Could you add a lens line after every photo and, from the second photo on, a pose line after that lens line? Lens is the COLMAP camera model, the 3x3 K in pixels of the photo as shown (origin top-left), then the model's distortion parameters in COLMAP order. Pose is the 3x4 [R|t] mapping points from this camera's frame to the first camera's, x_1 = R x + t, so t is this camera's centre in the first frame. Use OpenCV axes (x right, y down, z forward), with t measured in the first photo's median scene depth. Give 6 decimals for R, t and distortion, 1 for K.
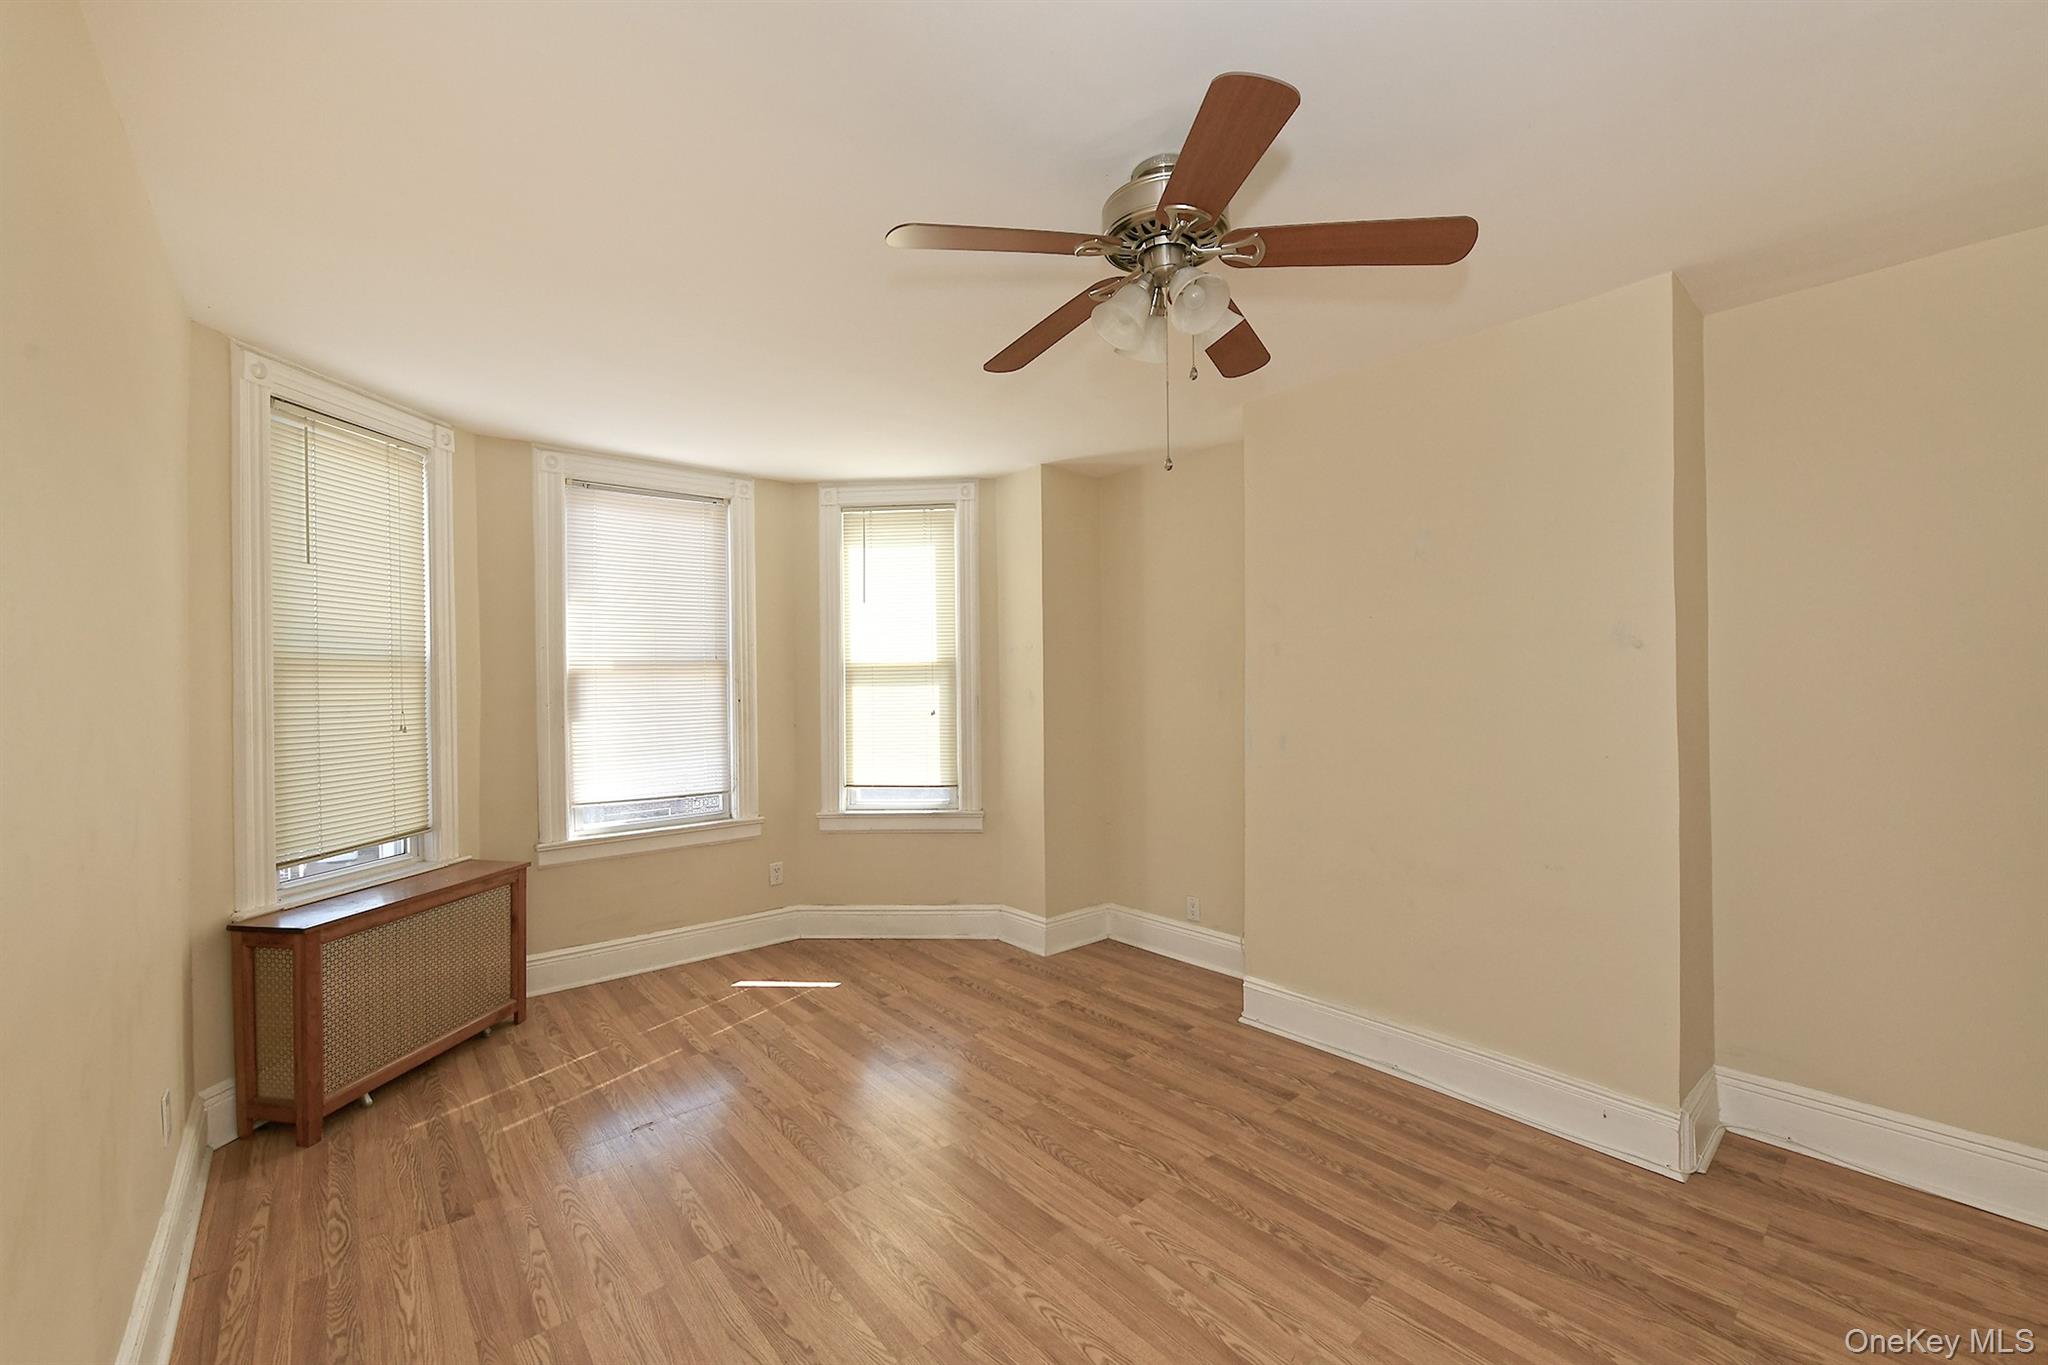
lens RADIAL K [[815.3, 0, 1038.8], [0, 815.3, 696.6], [0, 0, 1]] dist [0.000076, -0.003052]
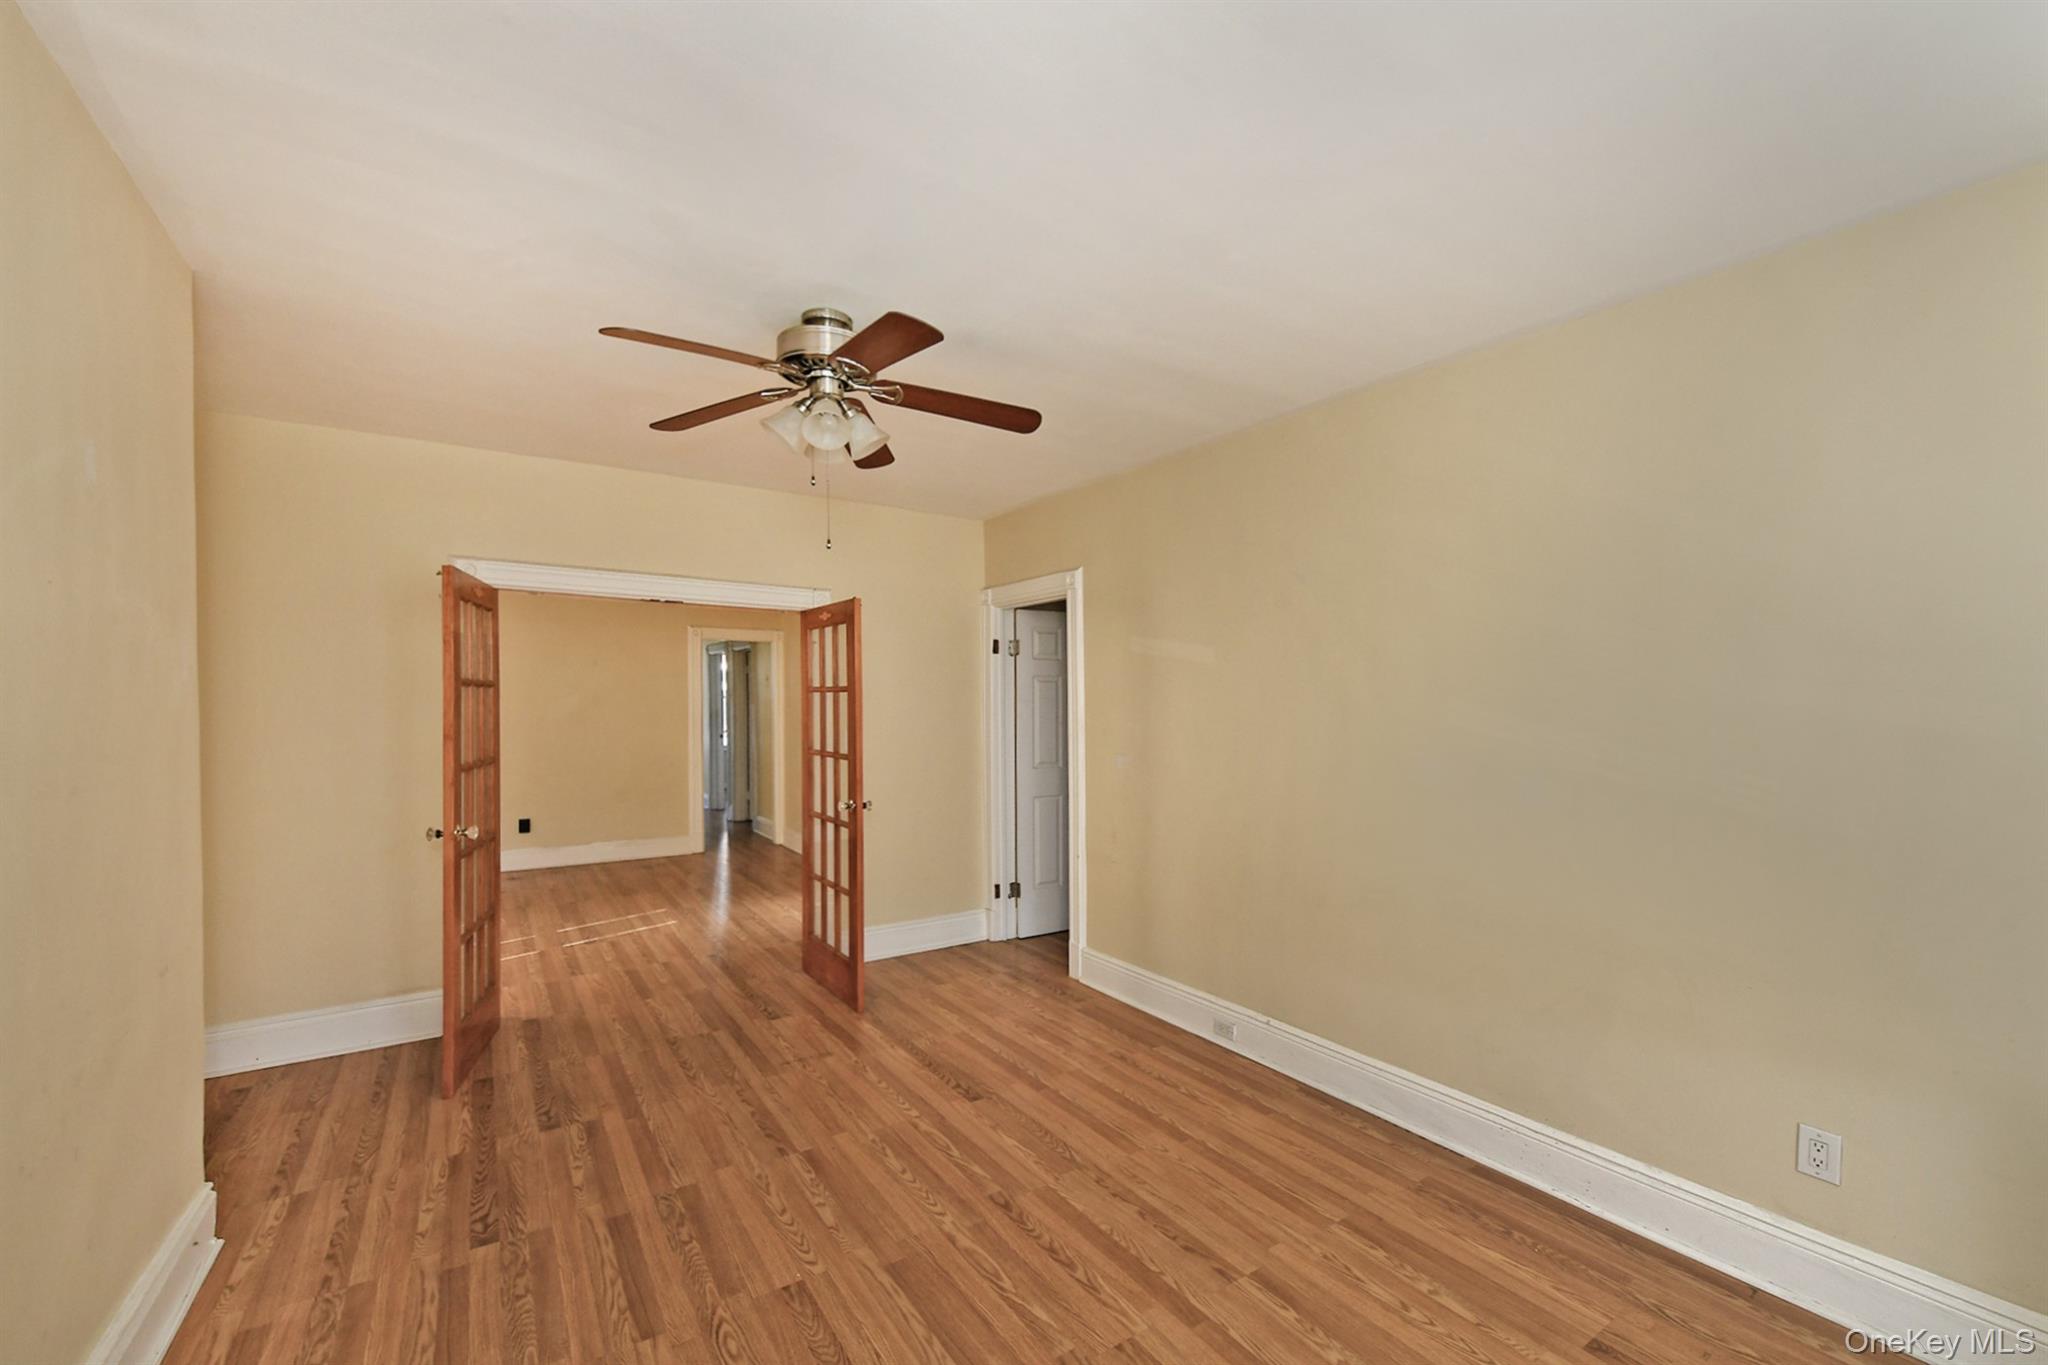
lens RADIAL K [[815.3, 0, 1038.8], [0, 815.3, 696.6], [0, 0, 1]] dist [0.000076, -0.003052]
pose [[-0.992887, 0.012150, 0.118439, -0.153530], [0.011971, 0.999926, -0.002219, -0.007798], [-0.118457, -0.000785, -0.992959, 1.101482]]
